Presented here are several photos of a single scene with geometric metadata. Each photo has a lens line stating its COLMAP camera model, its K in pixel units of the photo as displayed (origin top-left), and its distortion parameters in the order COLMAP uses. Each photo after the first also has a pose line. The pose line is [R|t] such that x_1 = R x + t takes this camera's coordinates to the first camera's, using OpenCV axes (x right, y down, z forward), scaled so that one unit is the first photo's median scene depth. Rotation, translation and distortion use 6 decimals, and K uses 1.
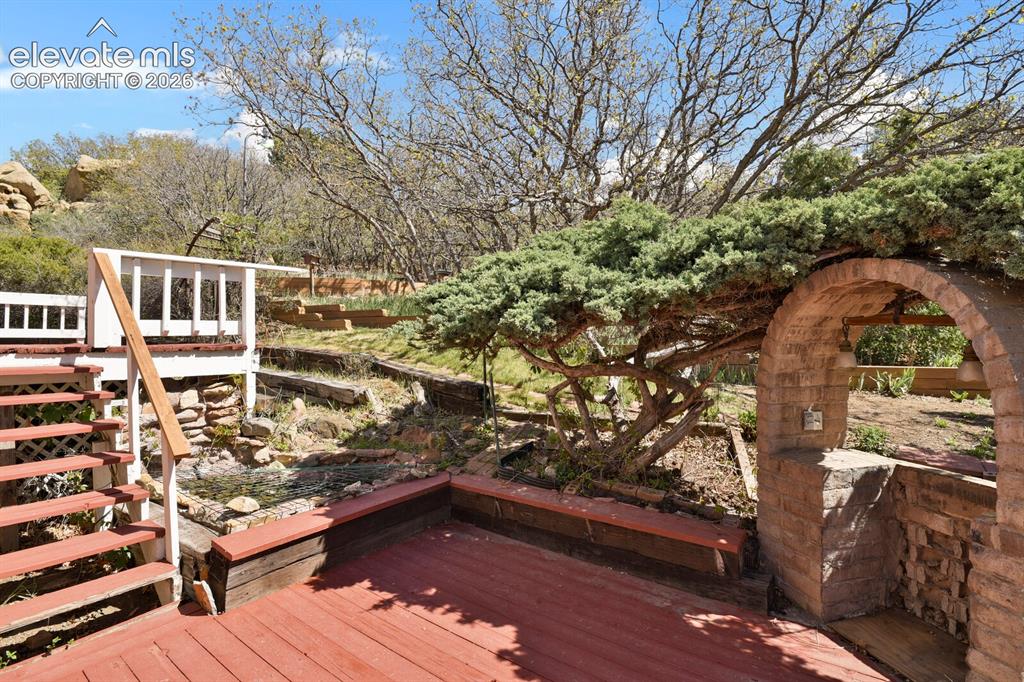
lens RADIAL K [[495.4, 0, 516.2], [0, 495.4, 338.9], [0, 0, 1]] dist [-0.021165, -0.004108]
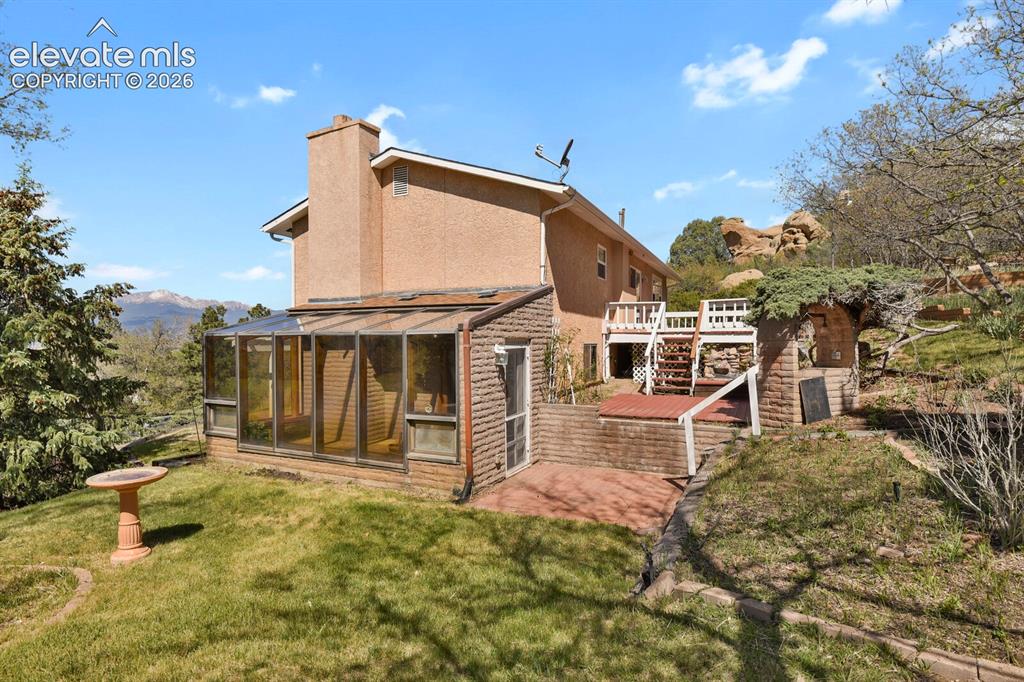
lens RADIAL K [[495.4, 0, 515.6], [0, 495.4, 341.9], [0, 0, 1]] dist [-0.021165, -0.004108]
pose [[0.185207, 0.006645, -0.982677, 0.228779], [0.001157, 0.999975, 0.006980, 0.006727], [0.982699, -0.002430, 0.185194, -0.087006]]
